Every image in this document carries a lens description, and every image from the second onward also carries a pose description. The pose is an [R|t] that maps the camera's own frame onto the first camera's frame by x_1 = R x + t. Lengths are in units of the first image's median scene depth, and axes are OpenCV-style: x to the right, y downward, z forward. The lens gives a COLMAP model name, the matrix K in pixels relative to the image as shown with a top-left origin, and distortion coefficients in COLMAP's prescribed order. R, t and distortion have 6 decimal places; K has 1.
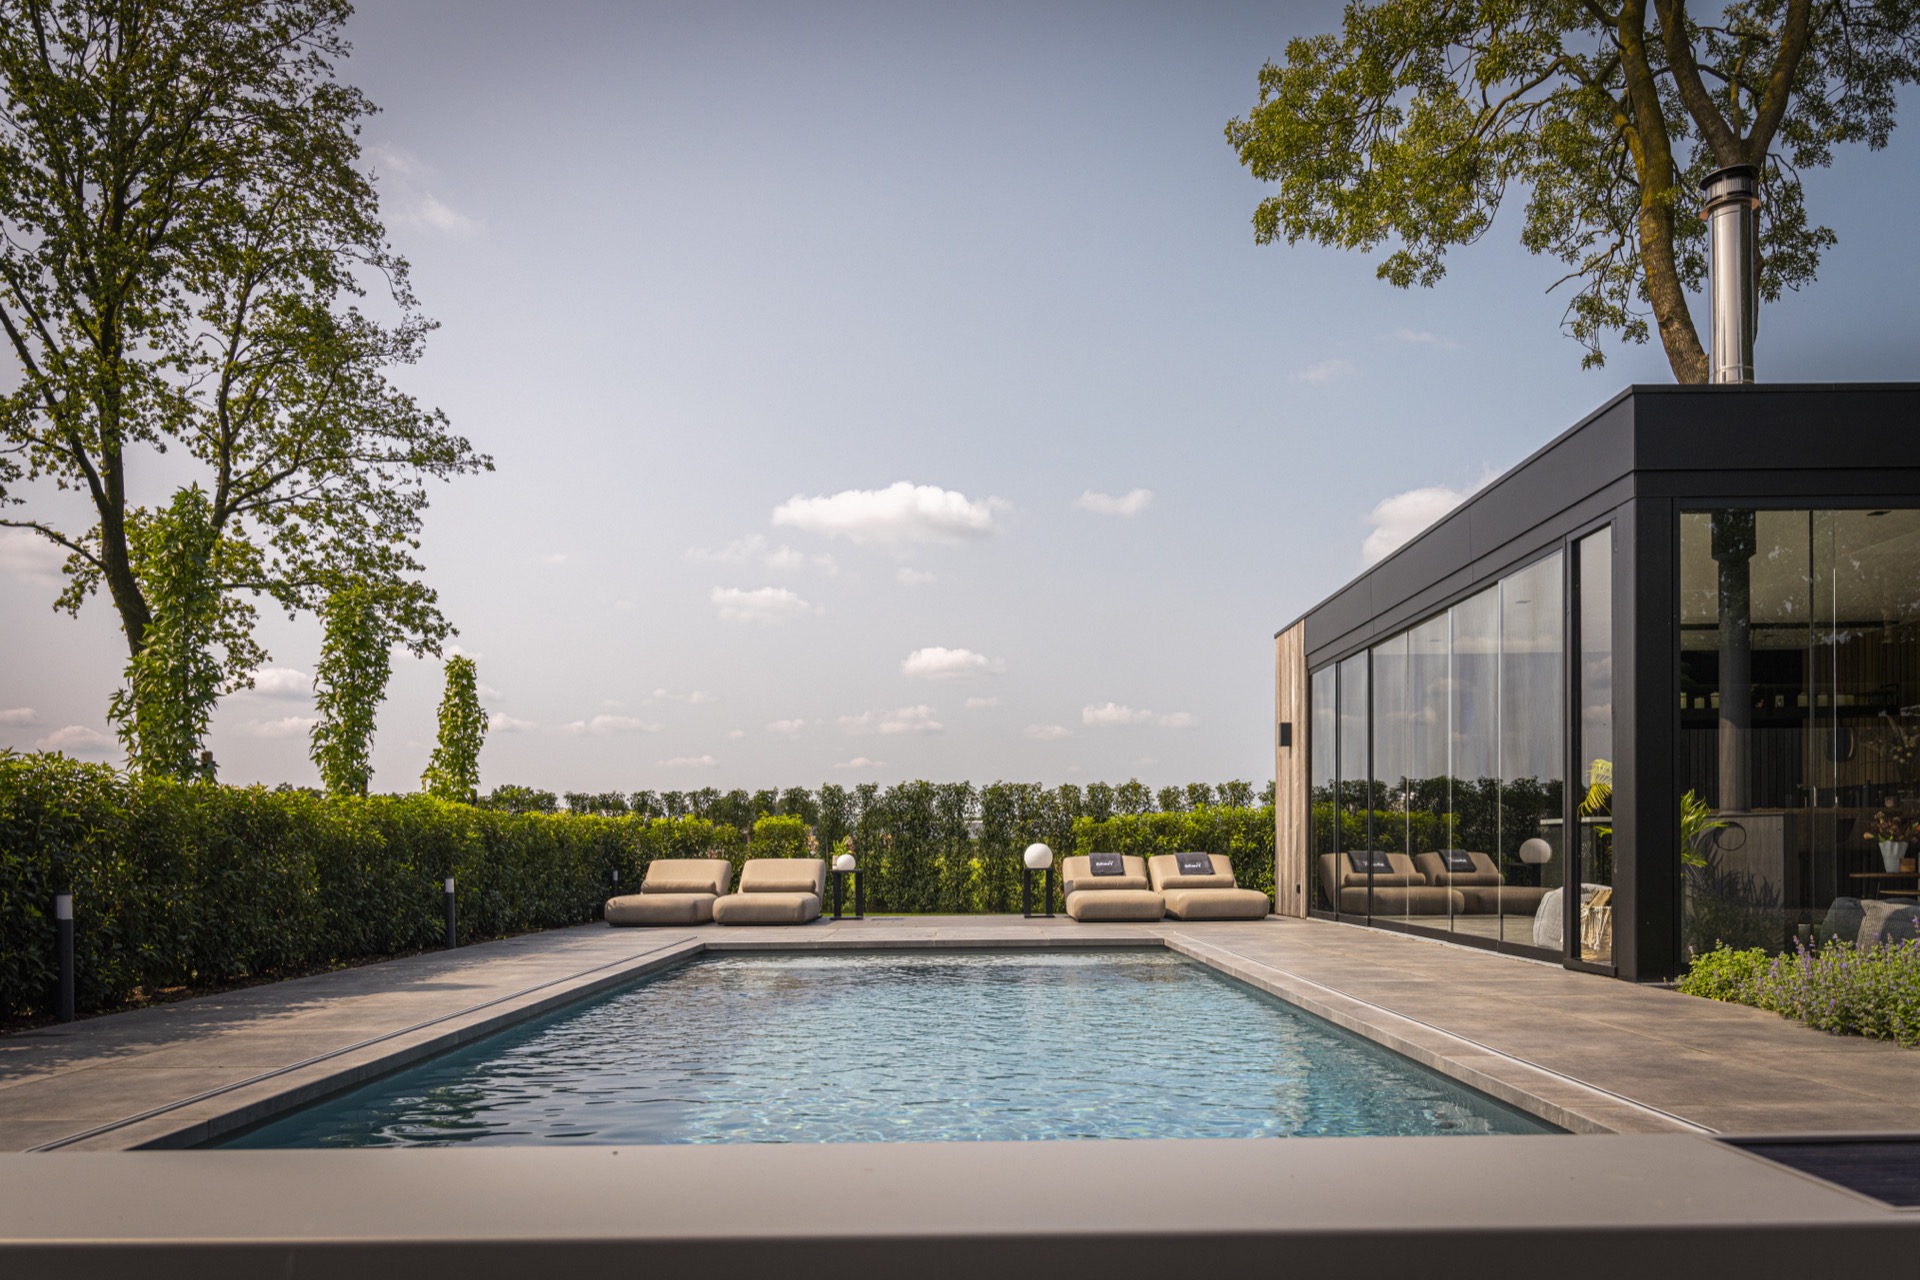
lens RADIAL K [[2662.1, 0, 1079.4], [0, 2662.1, 643.2], [0, 0, 1]] dist [0.002056, -0.029764]
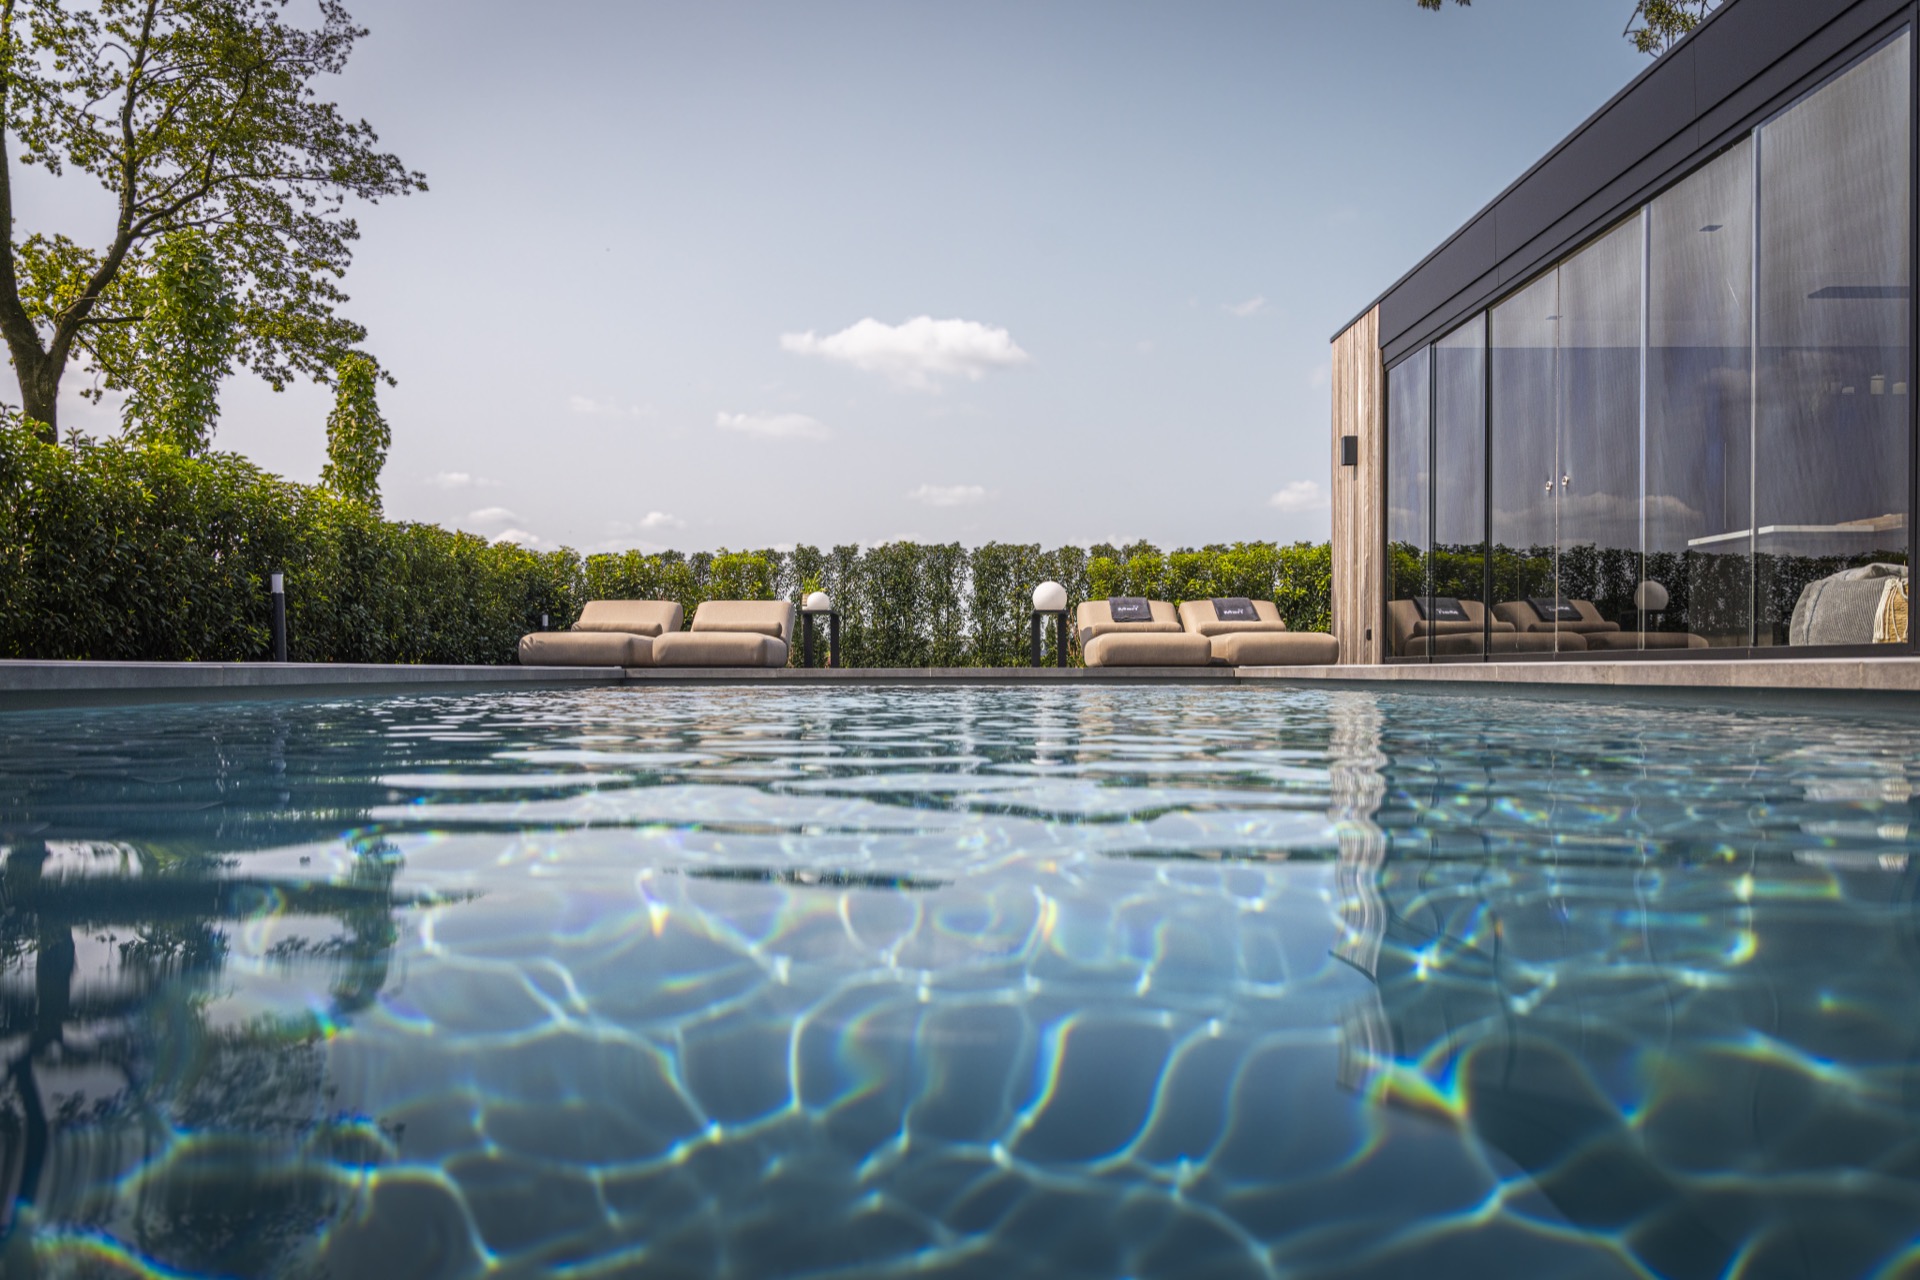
lens RADIAL K [[2425.4, 0, 960.0], [0, 2425.4, 640.0], [0, 0, 1]] dist [0.017123, -0.010370]
pose [[0.999414, 0.002685, -0.034131, -0.014178], [-0.000672, 0.998267, 0.058844, 0.039484], [0.034230, -0.058787, 0.997684, 0.196617]]
